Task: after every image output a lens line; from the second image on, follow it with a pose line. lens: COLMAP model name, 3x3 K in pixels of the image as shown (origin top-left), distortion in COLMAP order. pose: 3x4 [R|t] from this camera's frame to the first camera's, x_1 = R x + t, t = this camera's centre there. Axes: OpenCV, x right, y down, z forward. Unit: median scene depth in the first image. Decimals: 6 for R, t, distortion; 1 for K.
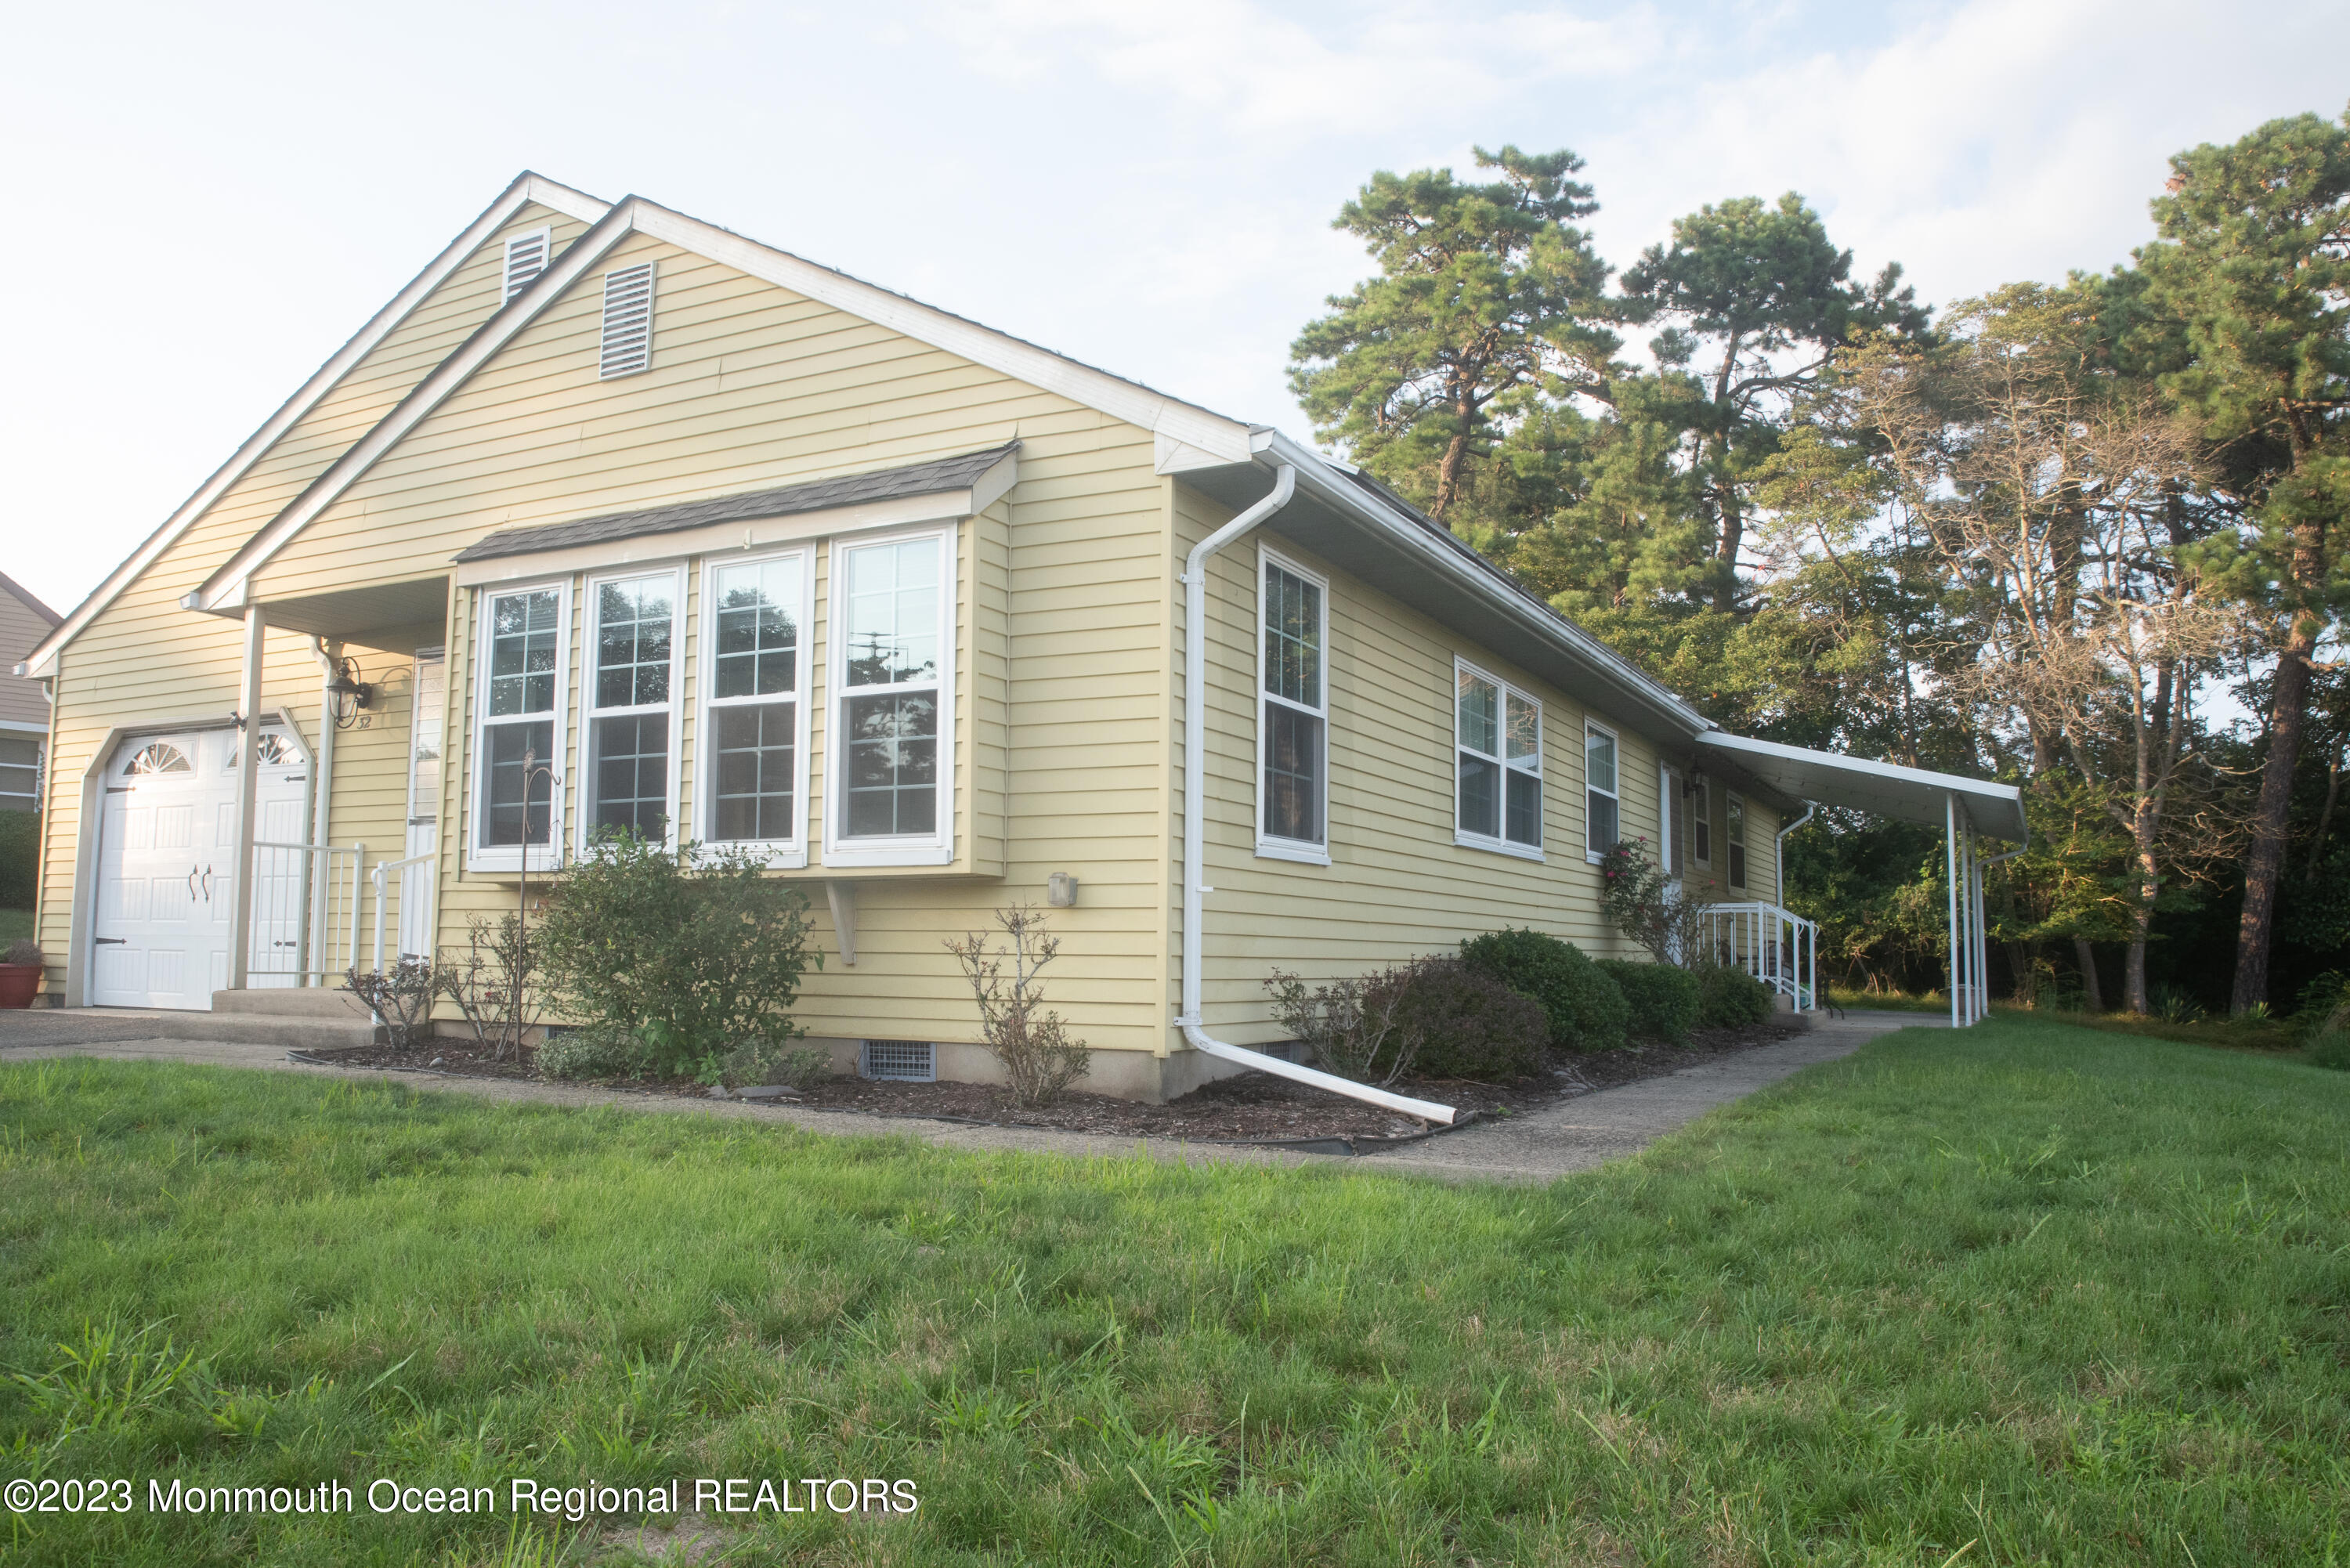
lens RADIAL K [[1727.7, 0, 1175.0], [0, 1727.7, 784.0], [0, 0, 1]] dist [-0.102822, 0.005596]
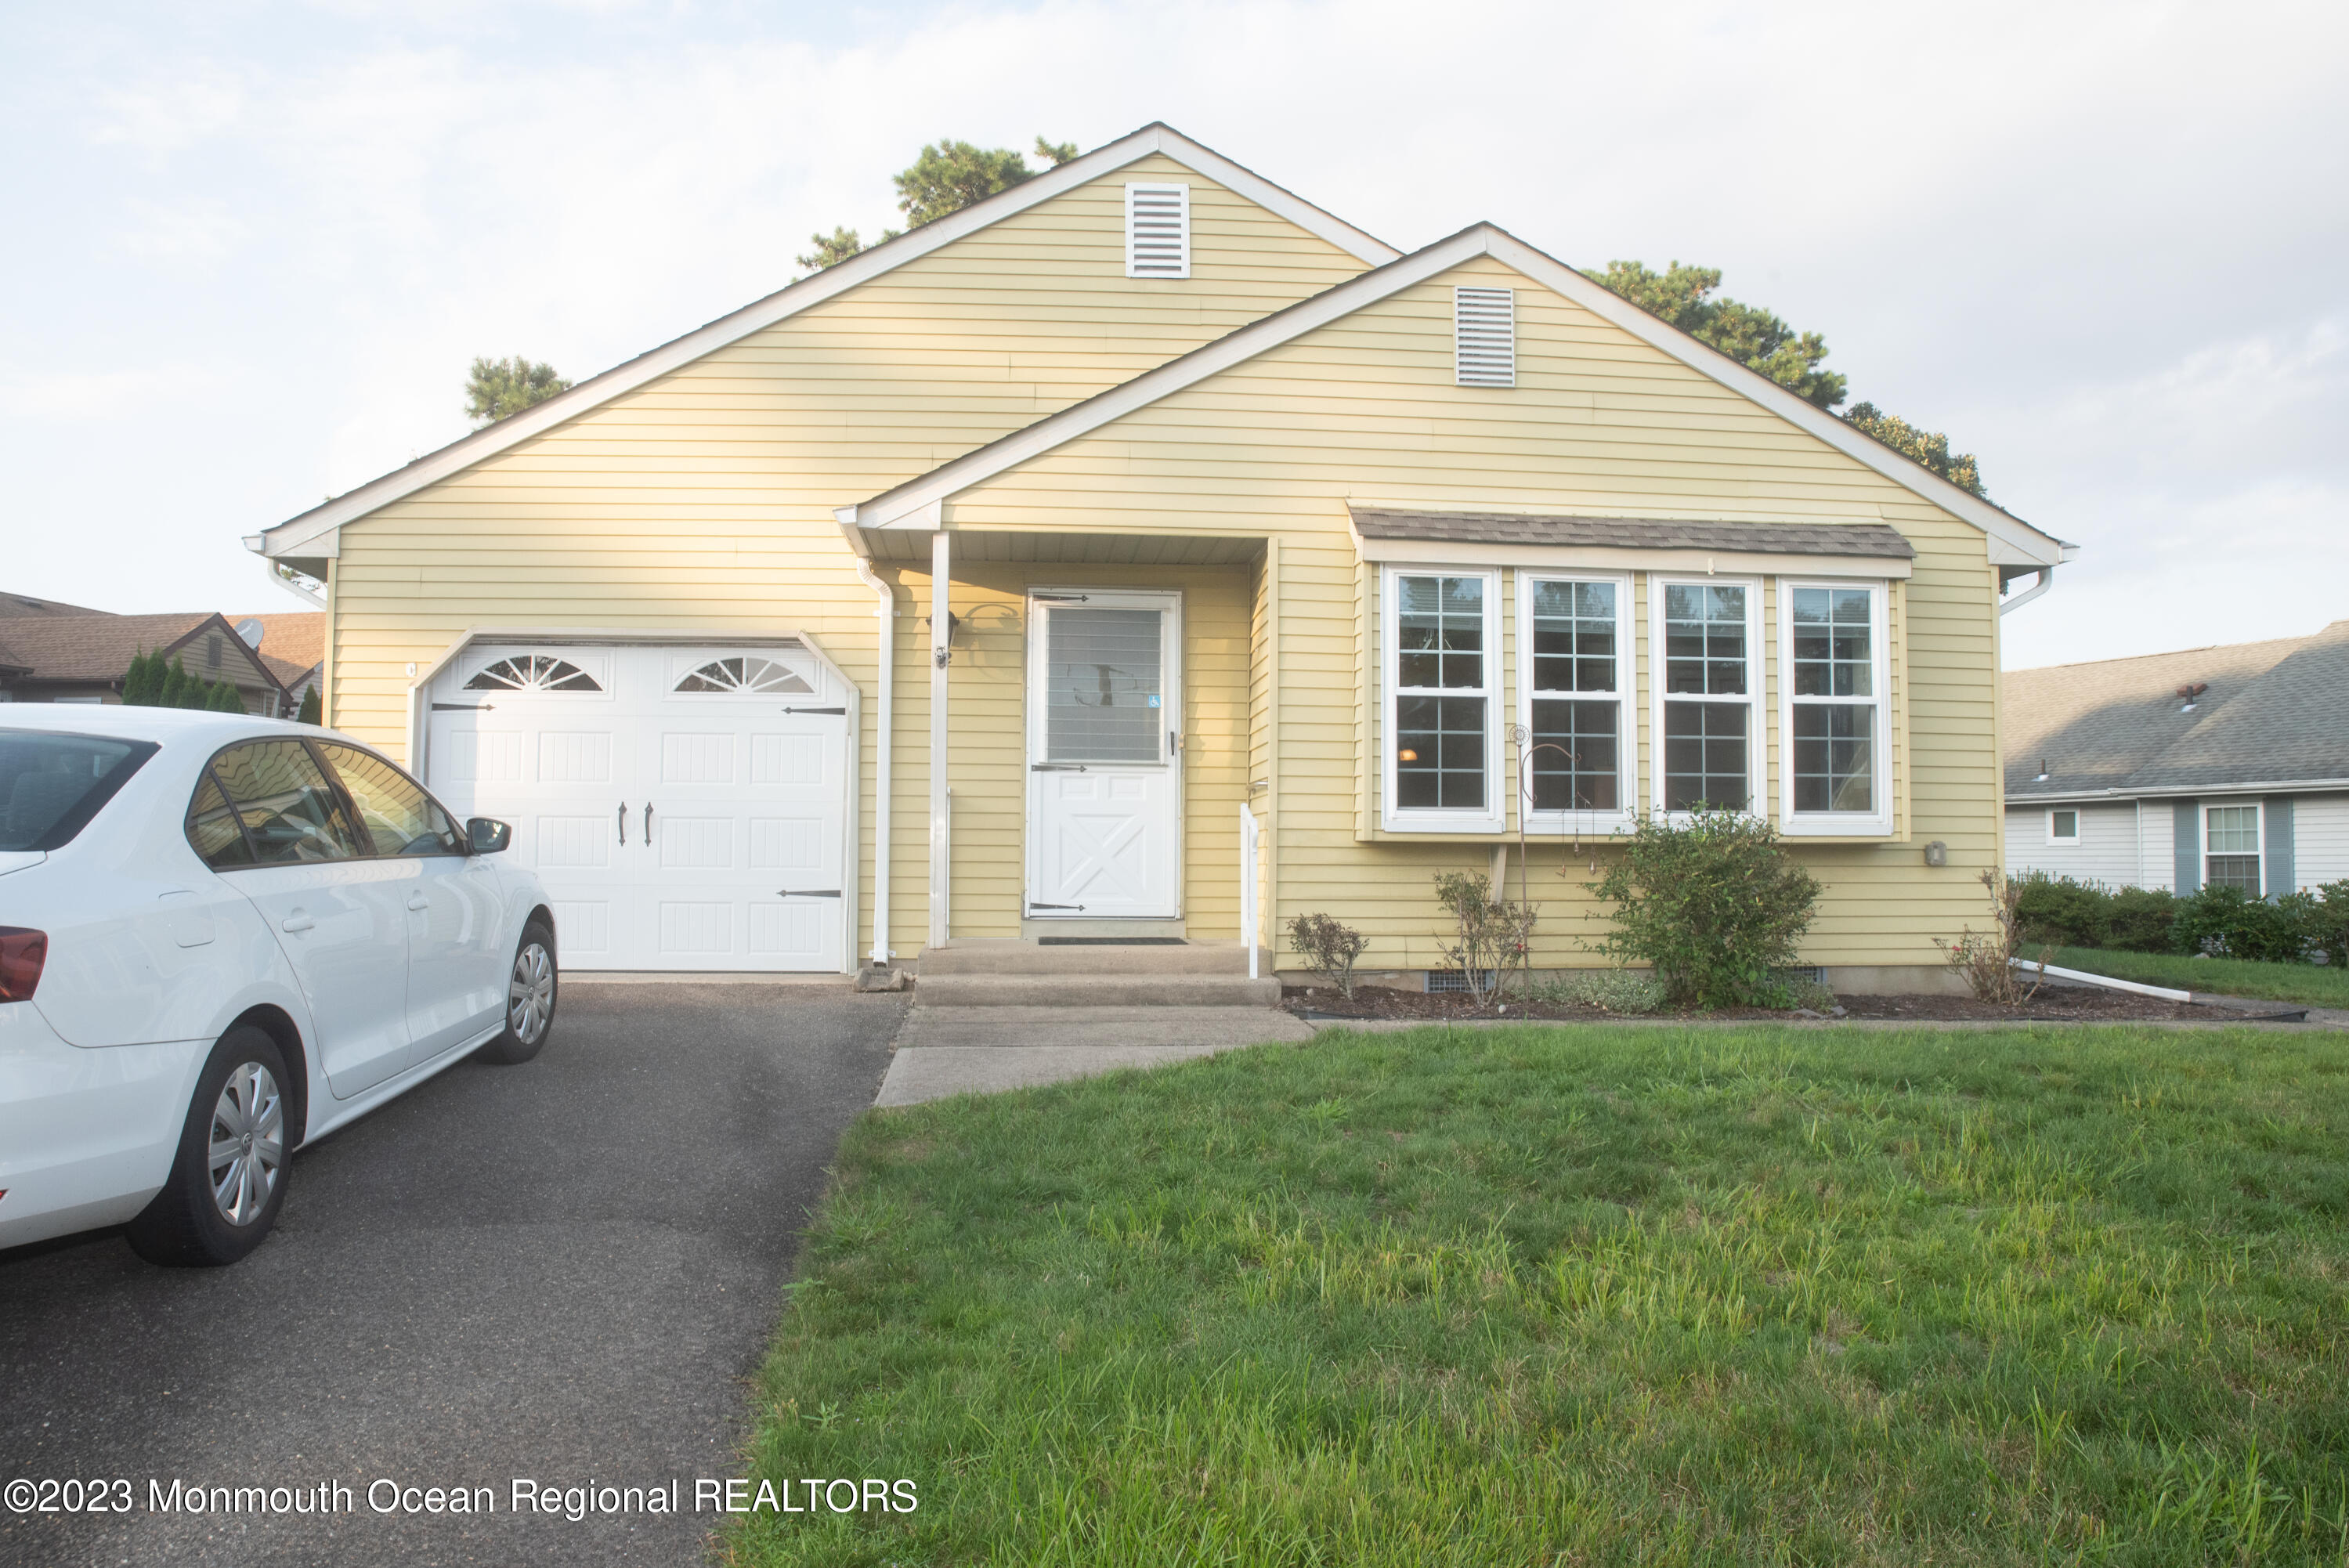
lens RADIAL K [[1621.4, 0, 1174.5], [0, 1621.4, 784.0], [0, 0, 1]] dist [-0.114319, 0.000191]
pose [[0.845242, 0.022223, 0.533922, -1.062481], [-0.052452, 0.997760, 0.041506, -0.013159], [-0.531804, -0.063088, 0.844514, 0.205742]]
